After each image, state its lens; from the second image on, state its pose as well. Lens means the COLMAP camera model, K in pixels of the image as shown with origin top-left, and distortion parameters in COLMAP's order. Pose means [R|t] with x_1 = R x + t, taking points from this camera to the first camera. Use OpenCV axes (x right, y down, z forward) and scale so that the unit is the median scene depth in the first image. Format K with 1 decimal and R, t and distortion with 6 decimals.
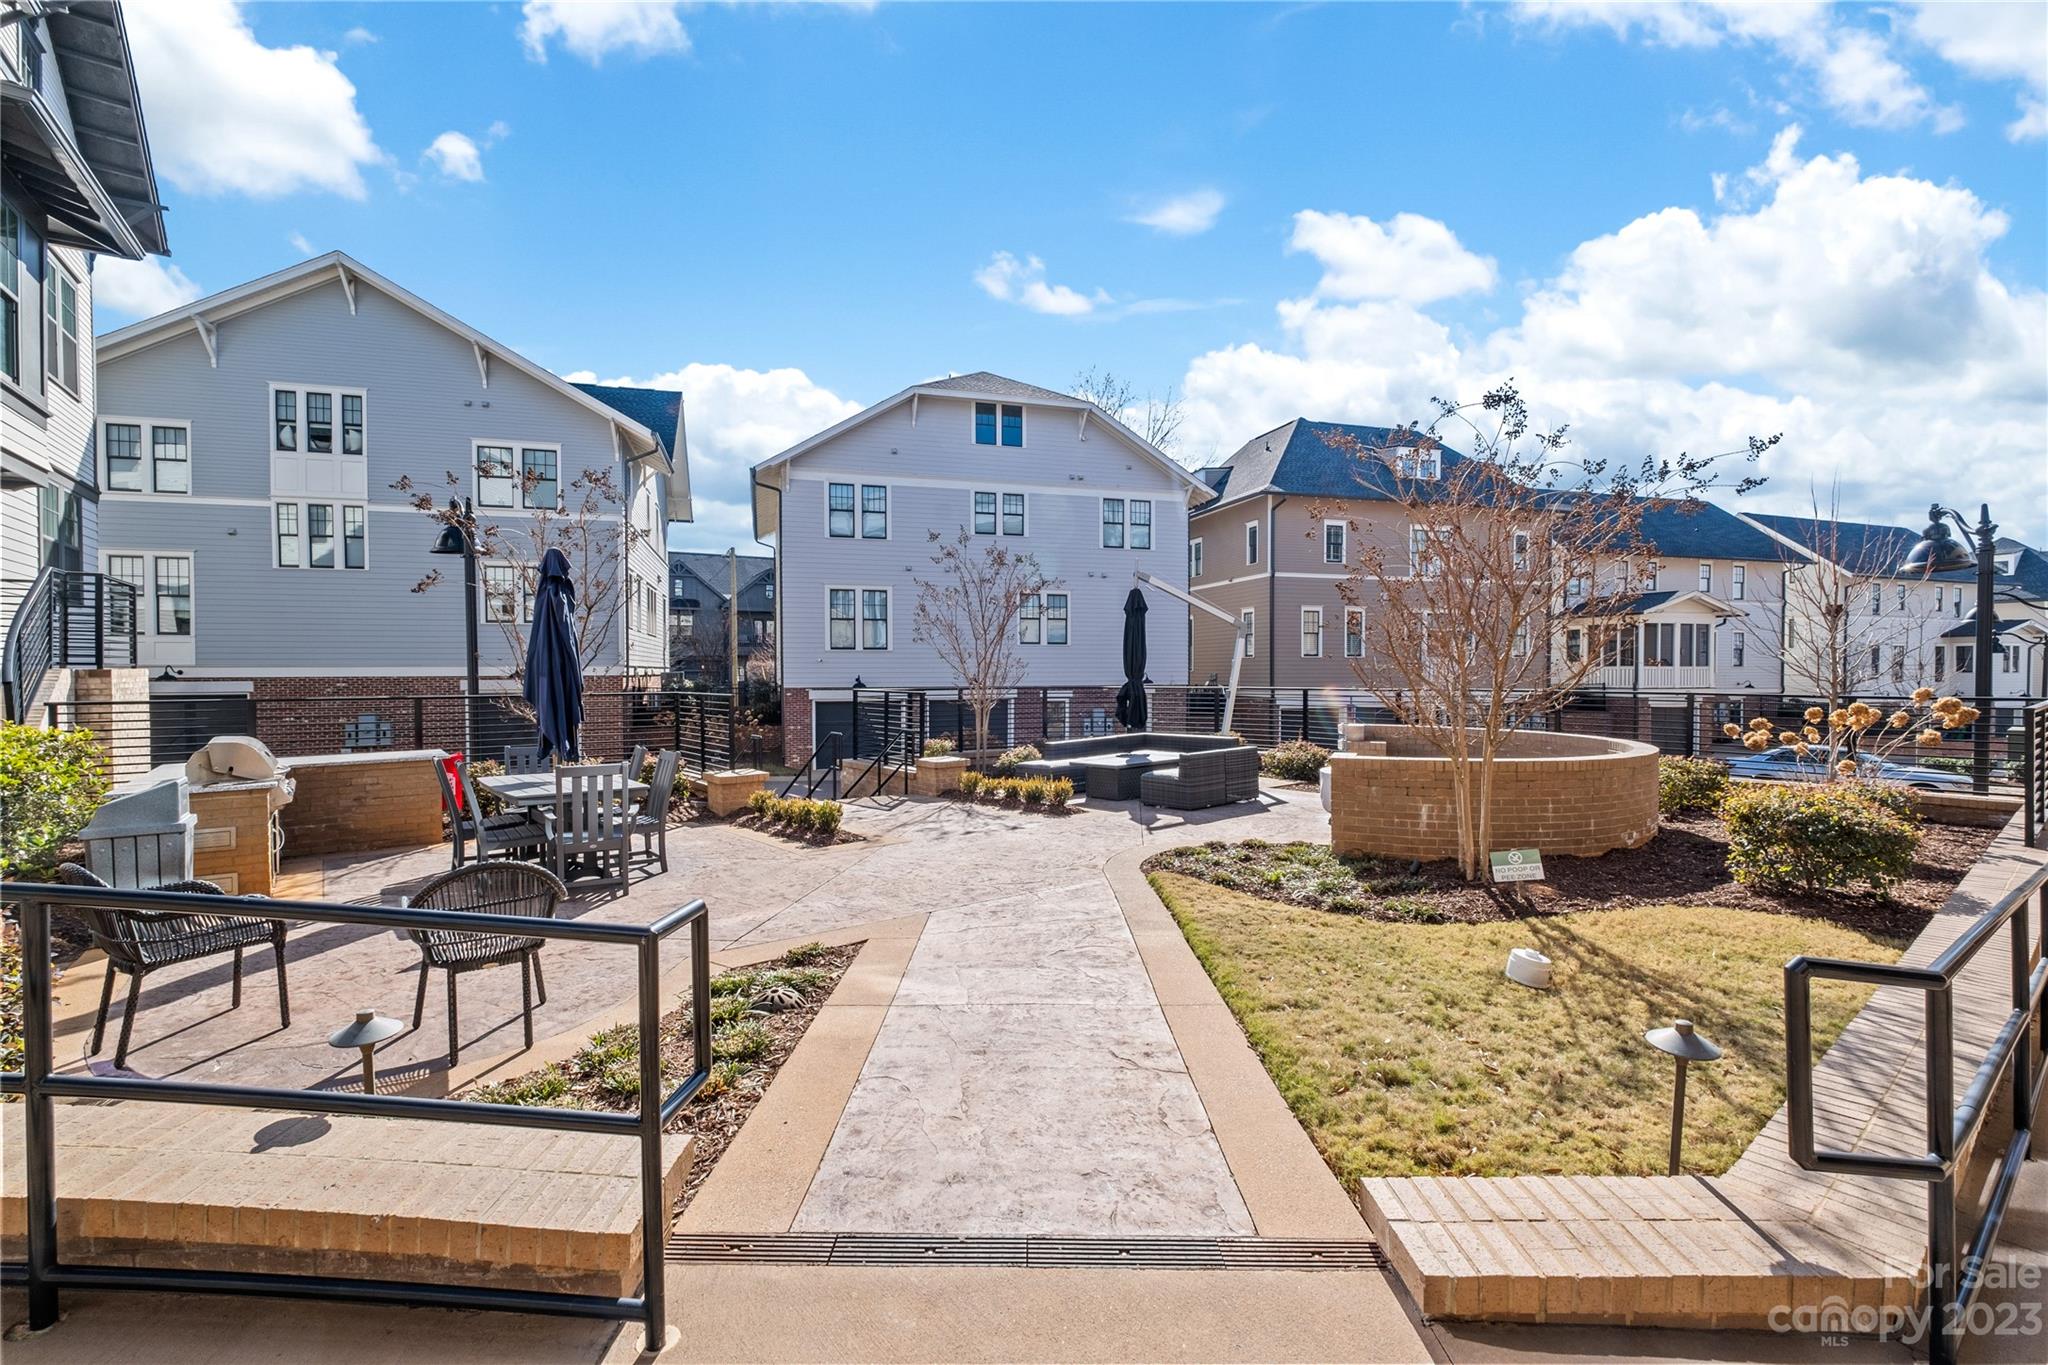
lens RADIAL K [[815.1, 0, 1021.5], [0, 815.1, 687.7], [0, 0, 1]] dist [-0.000474, -0.000234]
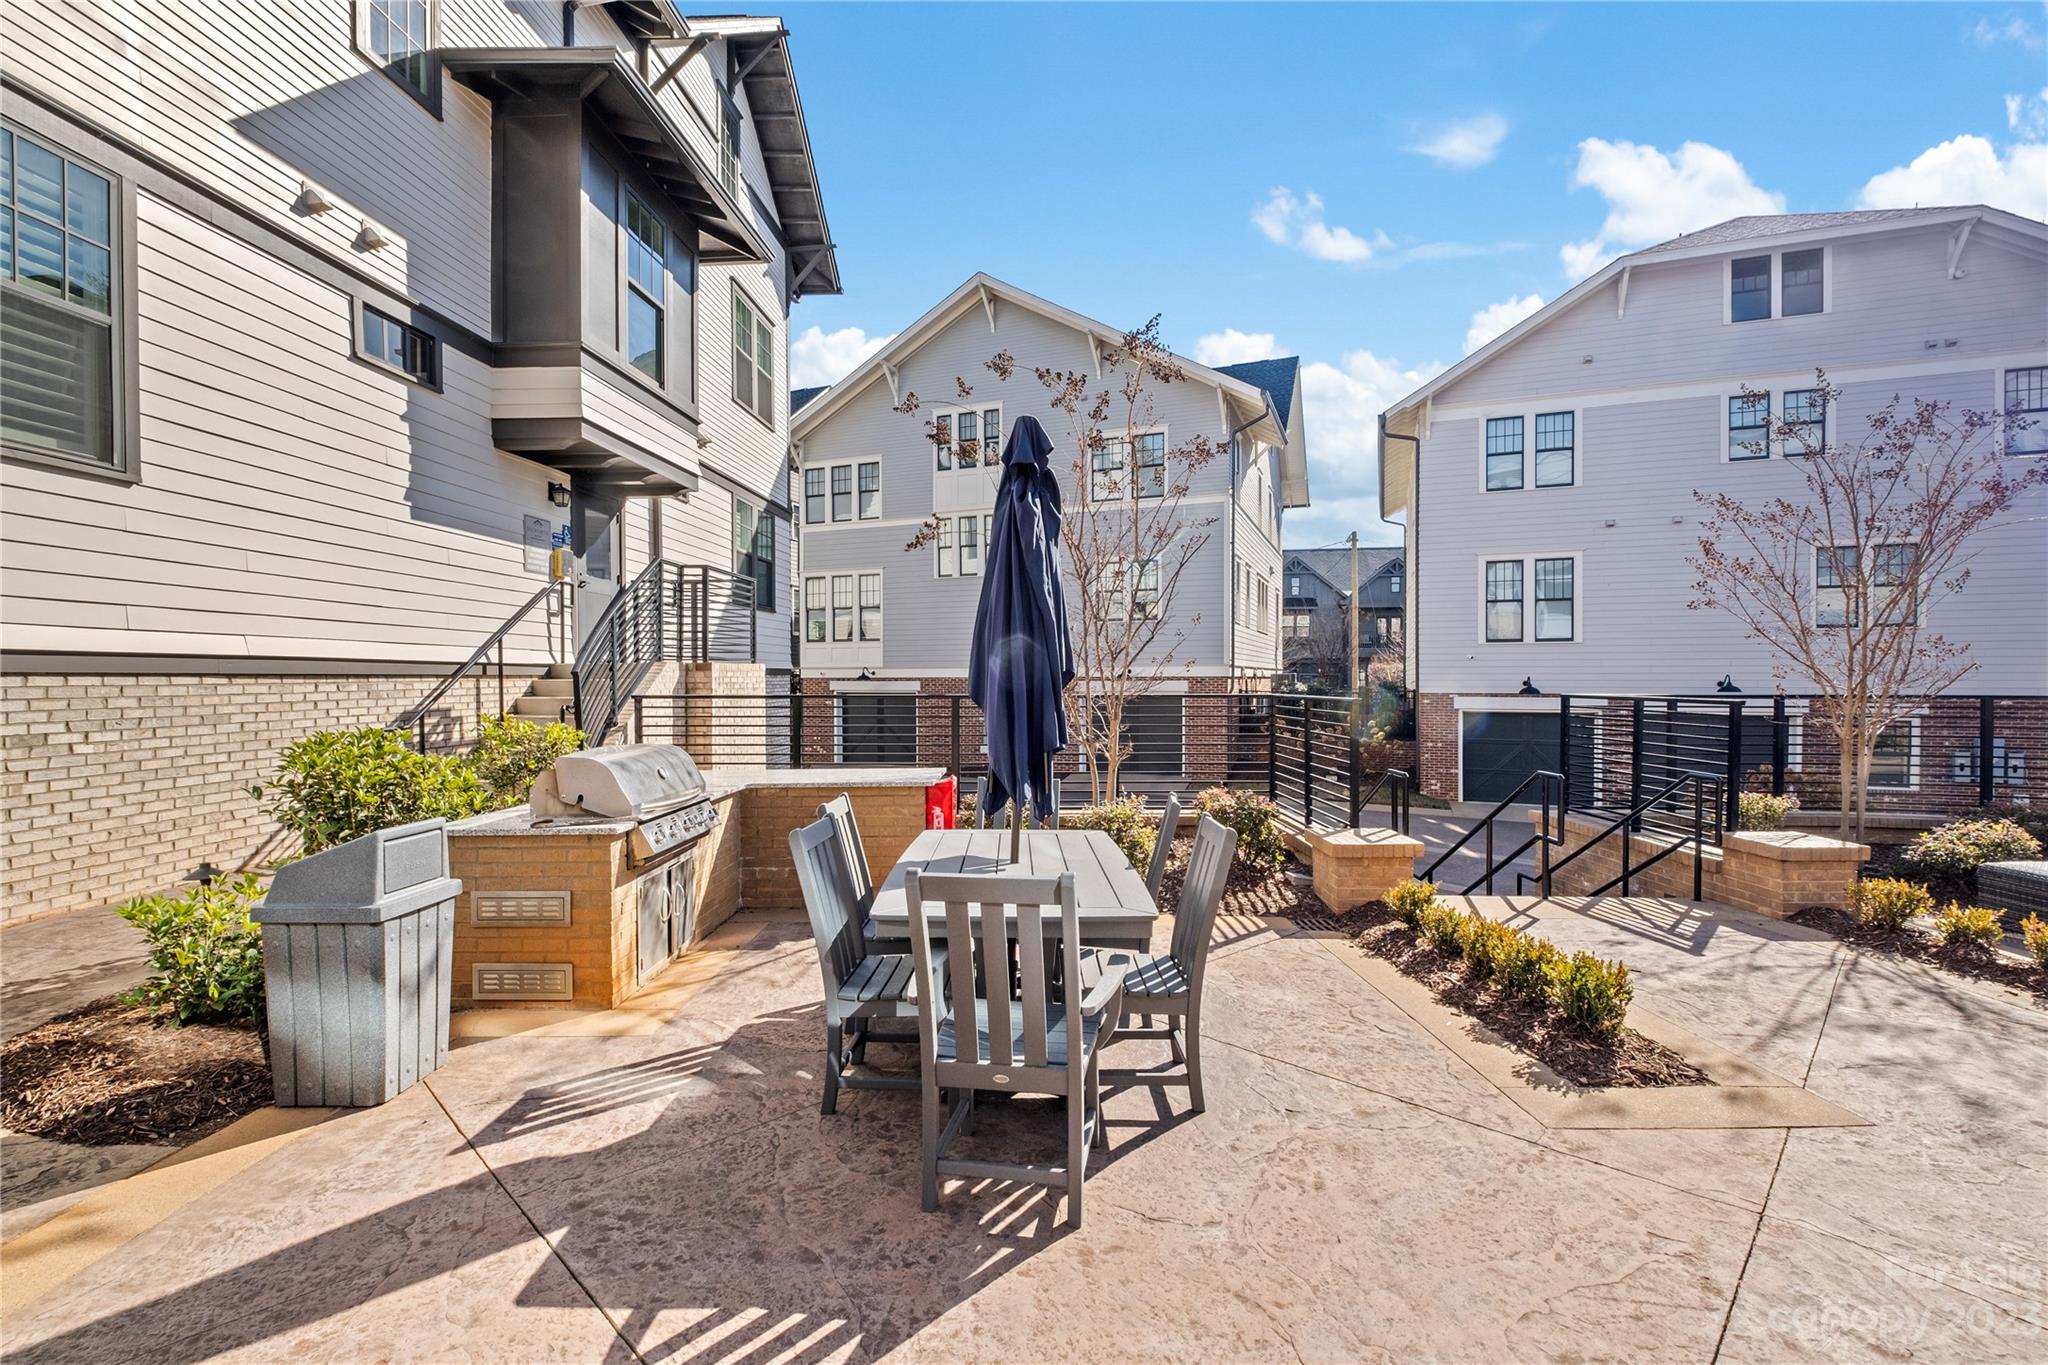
lens RADIAL K [[829.9, 0, 1032.7], [0, 829.9, 693.0], [0, 0, 1]] dist [0.000494, -0.007873]
pose [[0.760193, 0.010803, -0.649608, -0.085960], [-0.011678, 0.999927, 0.002963, 0.003063], [0.649593, 0.005334, 0.760264, 0.234856]]
